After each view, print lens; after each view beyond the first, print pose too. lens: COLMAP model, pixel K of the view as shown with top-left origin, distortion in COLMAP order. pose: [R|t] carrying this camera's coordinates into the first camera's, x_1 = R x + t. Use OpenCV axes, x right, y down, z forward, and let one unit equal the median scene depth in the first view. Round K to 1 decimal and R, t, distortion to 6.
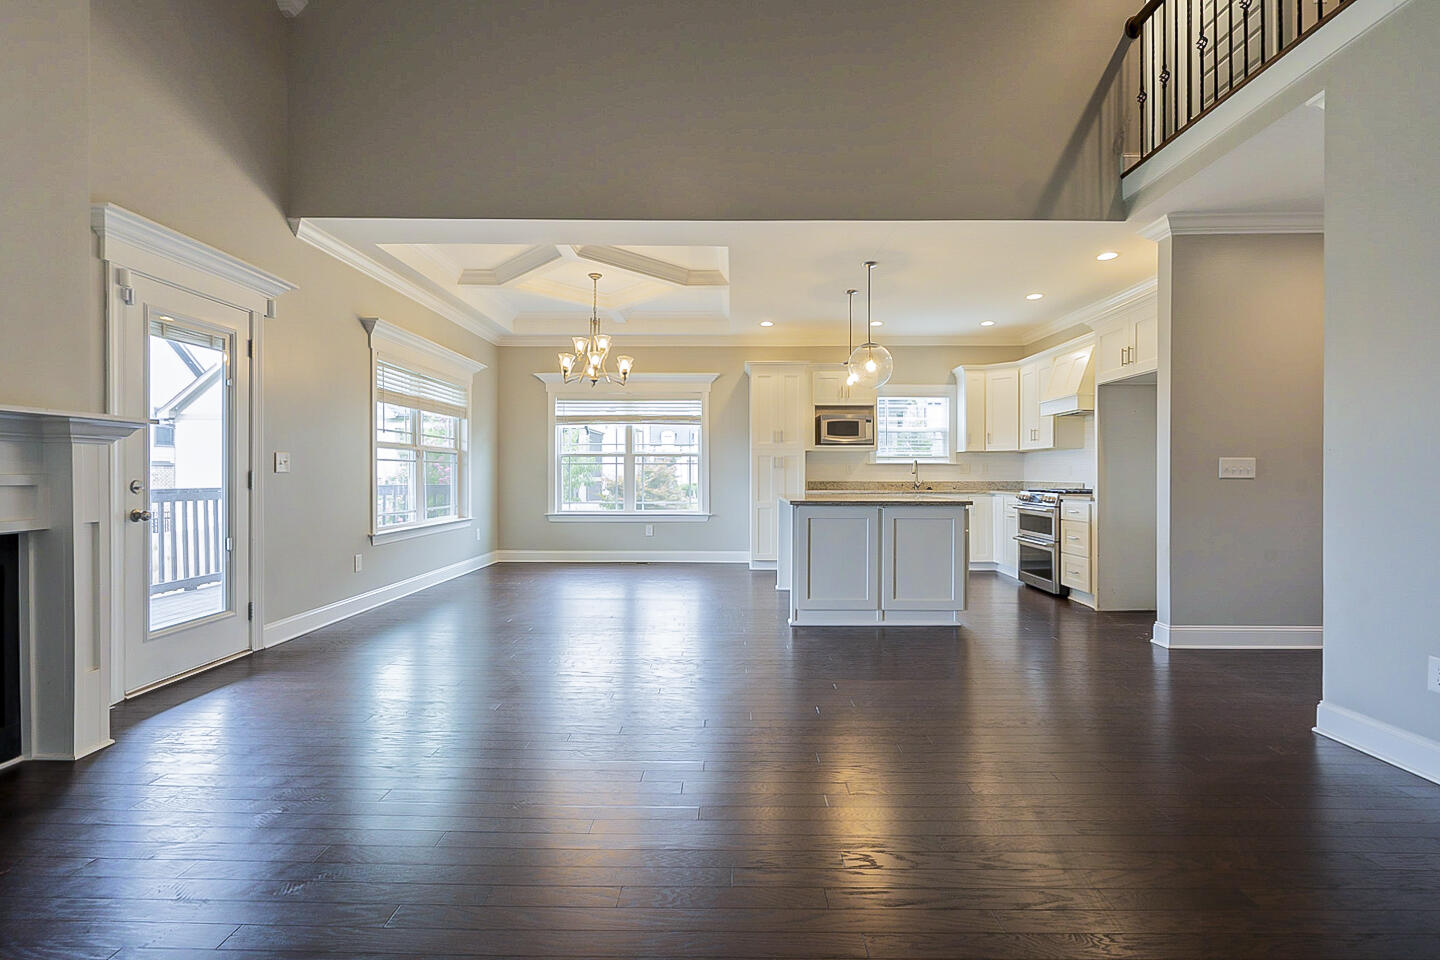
lens RADIAL K [[681.9, 0, 718.8], [0, 681.9, 484.8], [0, 0, 1]] dist [0.000725, 0.000125]
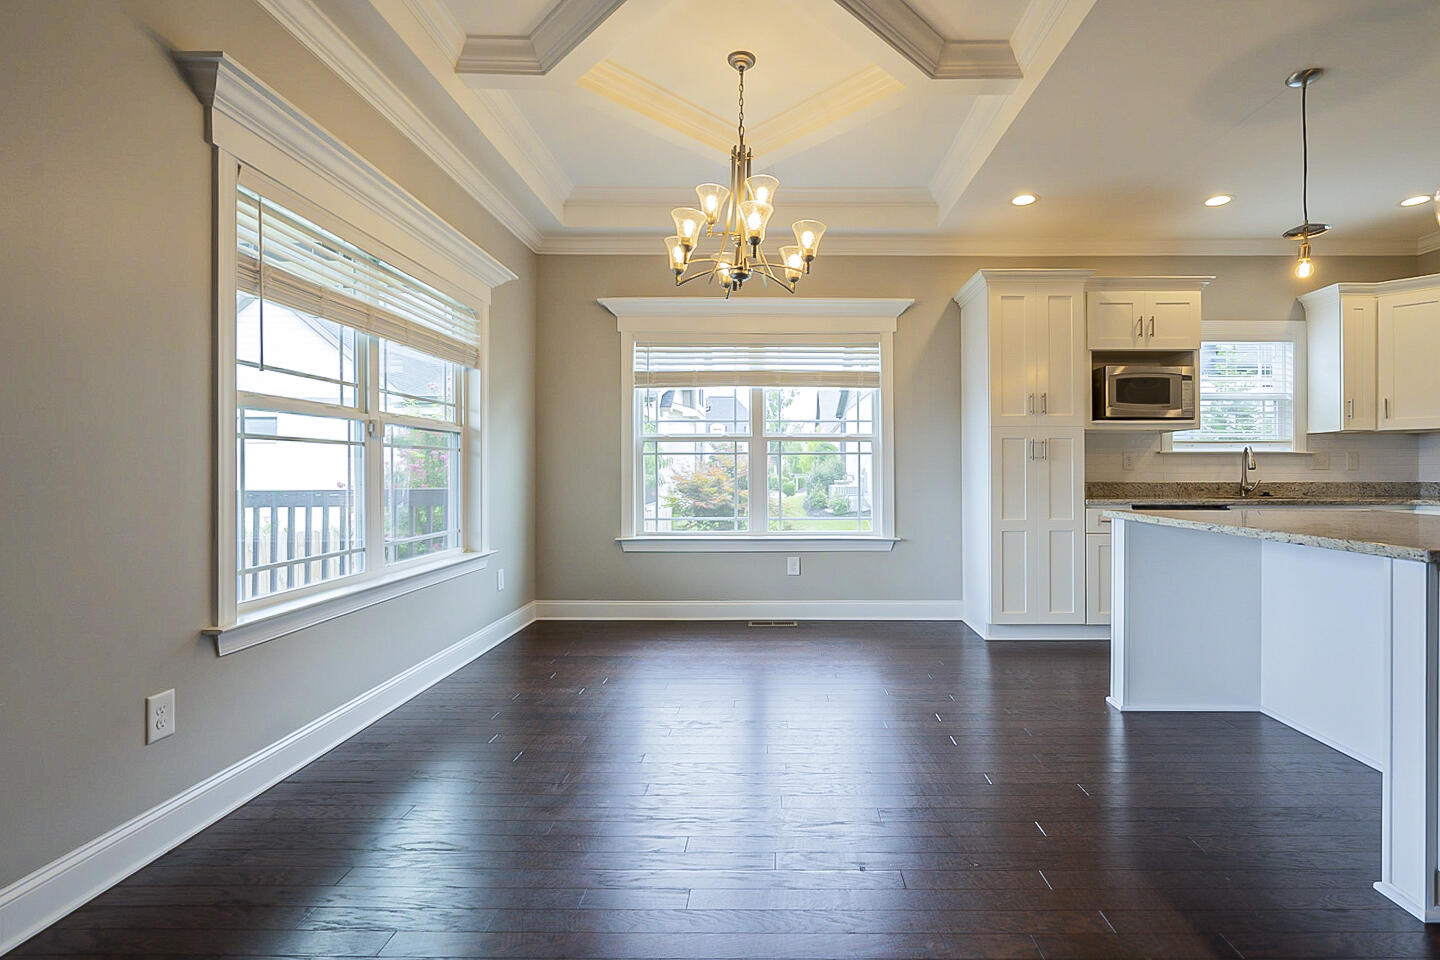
lens RADIAL K [[563.1, 0, 718.0], [0, 563.1, 475.3], [0, 0, 1]] dist [-0.000365, 0.000039]
pose [[0.999937, -0.000883, 0.011195, -0.177518], [0.000941, 0.999986, -0.005124, -0.009390], [-0.011190, 0.005134, 0.999924, 0.528157]]
